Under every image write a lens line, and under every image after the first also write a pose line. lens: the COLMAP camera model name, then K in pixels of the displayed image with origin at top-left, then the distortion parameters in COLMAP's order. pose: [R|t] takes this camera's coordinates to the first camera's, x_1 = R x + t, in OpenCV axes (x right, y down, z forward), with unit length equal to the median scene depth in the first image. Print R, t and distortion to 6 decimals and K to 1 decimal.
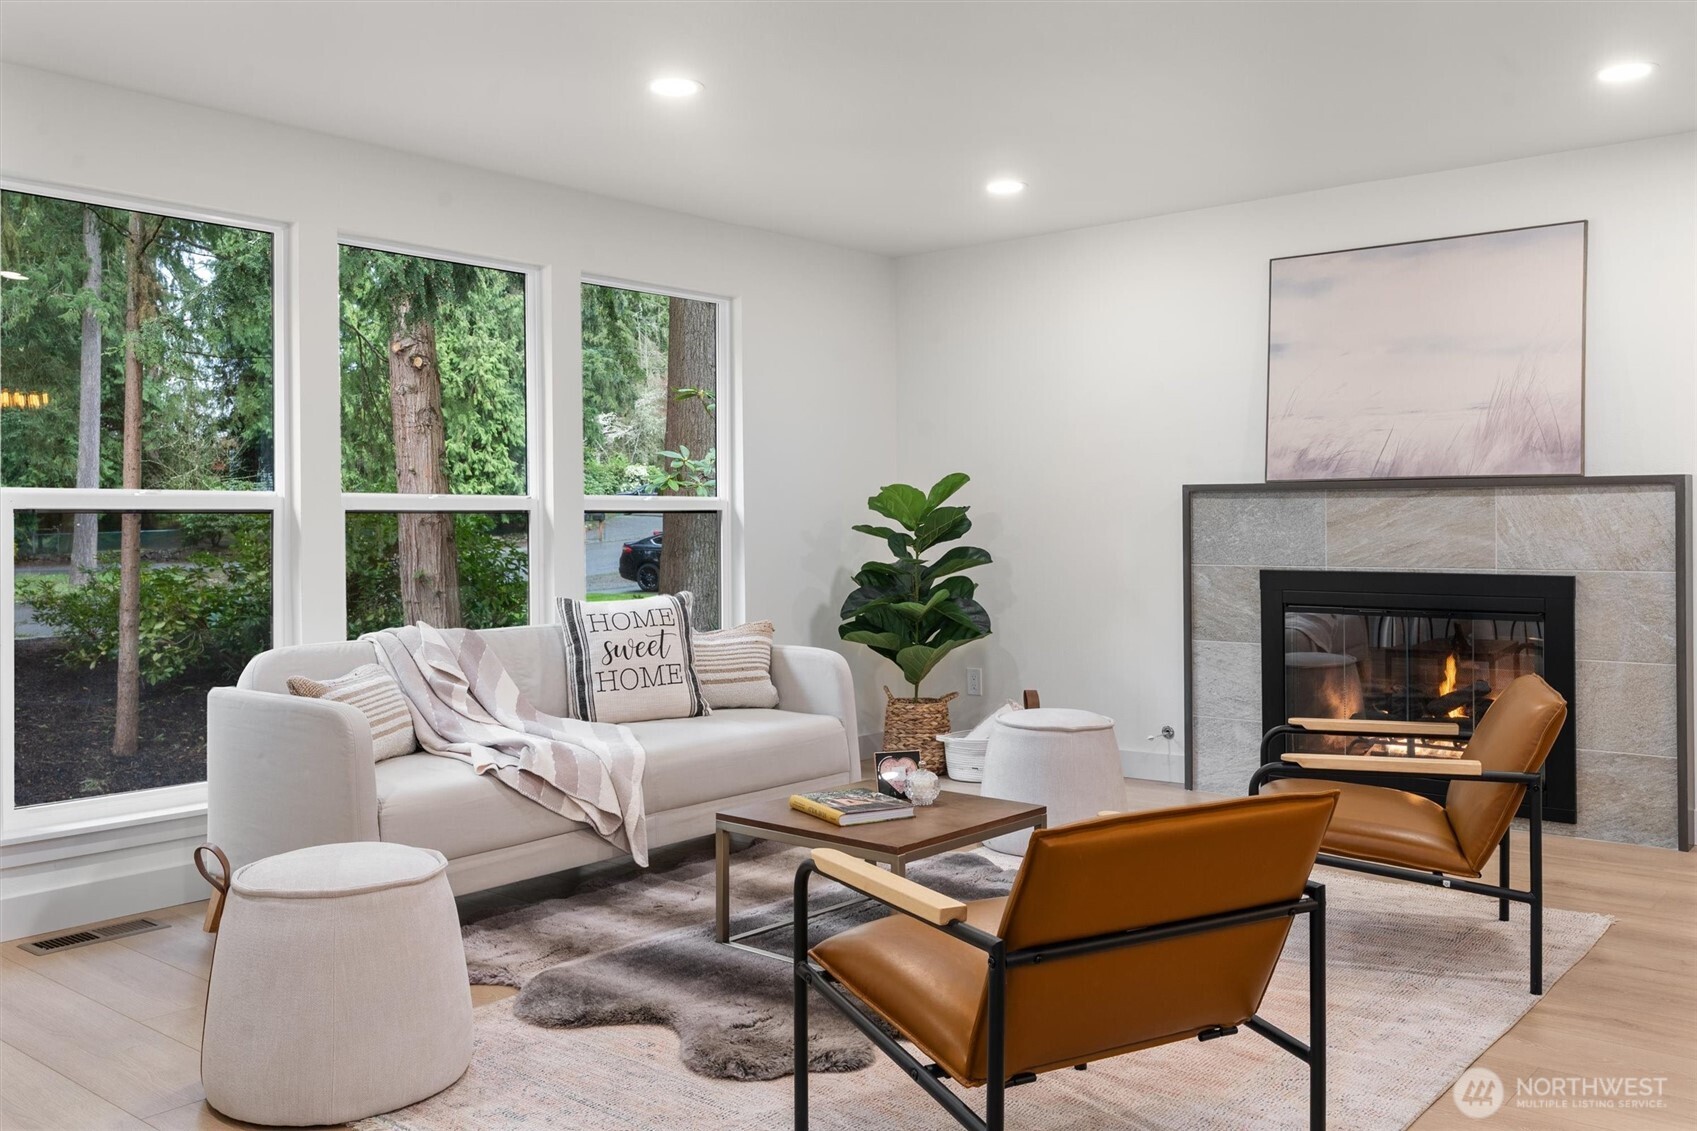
lens RADIAL K [[1394.3, 0, 847.8], [0, 1394.3, 531.1], [0, 0, 1]] dist [0.008113, 0.005506]
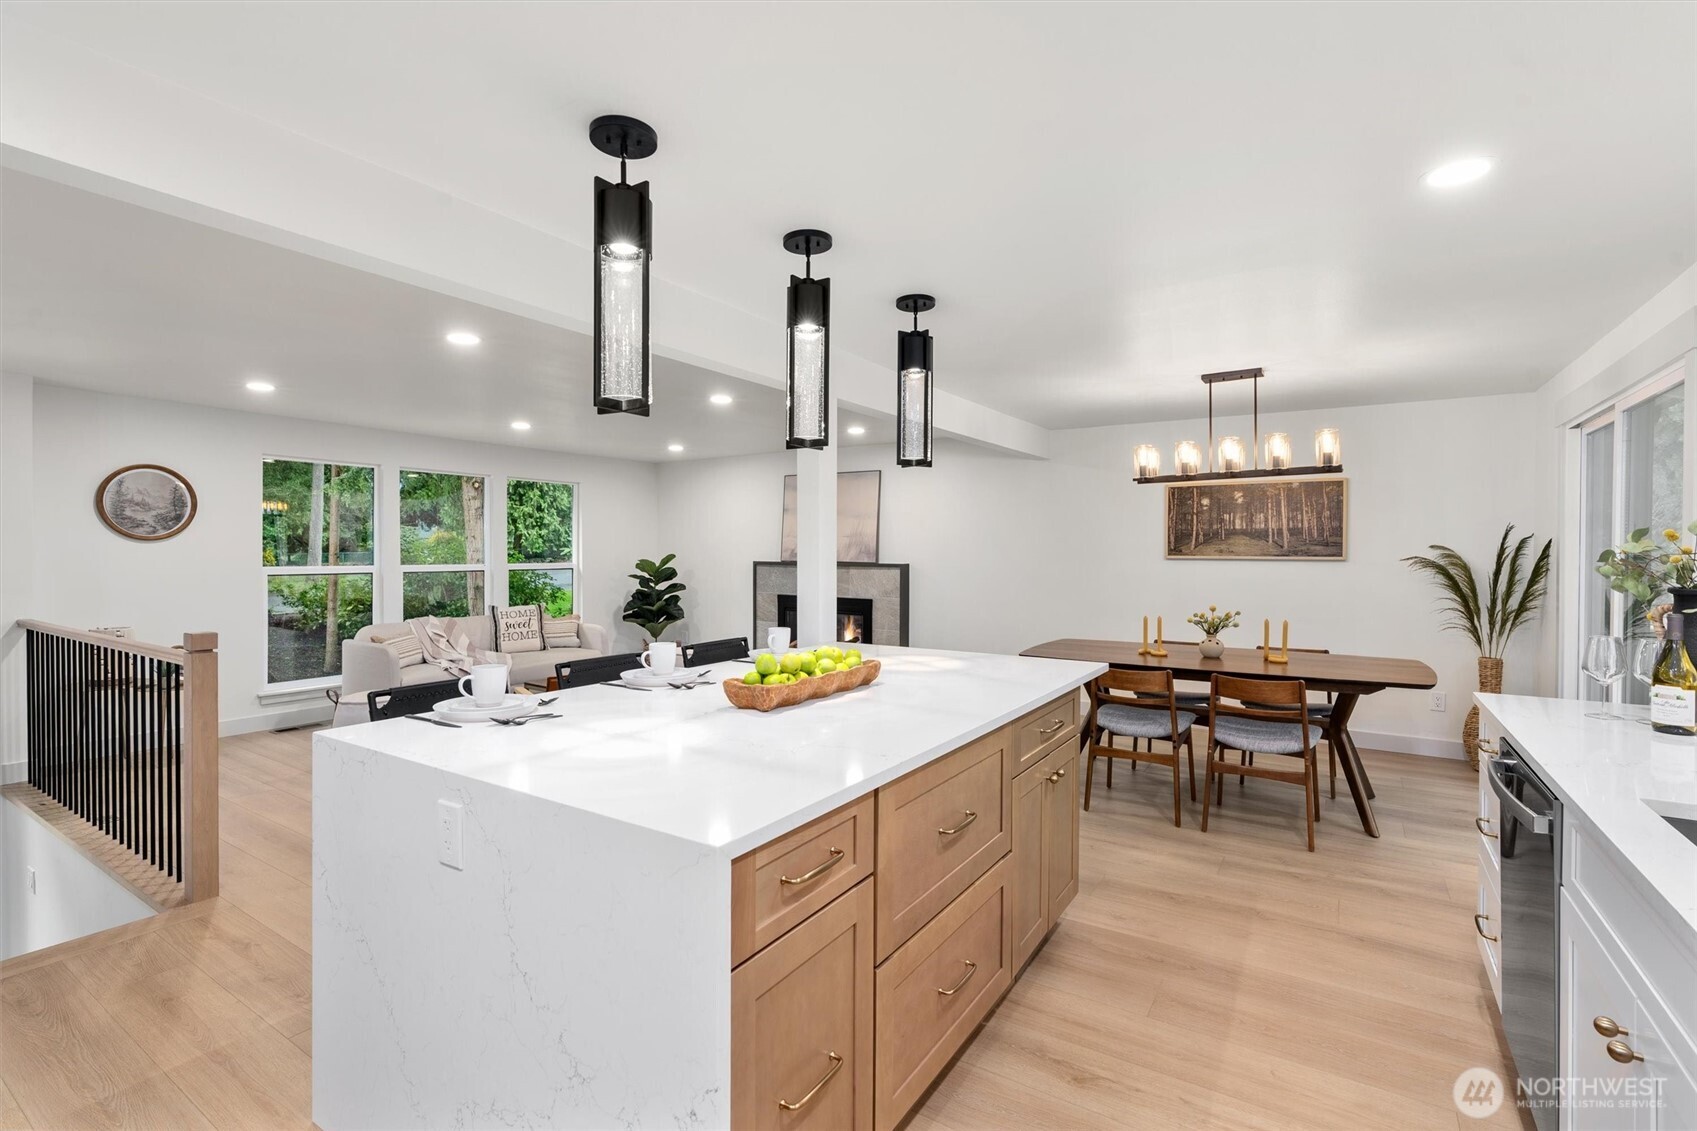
lens RADIAL K [[756.9, 0, 848.5], [0, 756.9, 565.5], [0, 0, 1]] dist [0.000011, 0.000099]
pose [[0.993764, 0.009273, 0.111115, 0.265658], [-0.011089, 0.999815, 0.015737, -0.050061], [-0.110949, -0.016871, 0.993683, -0.428592]]
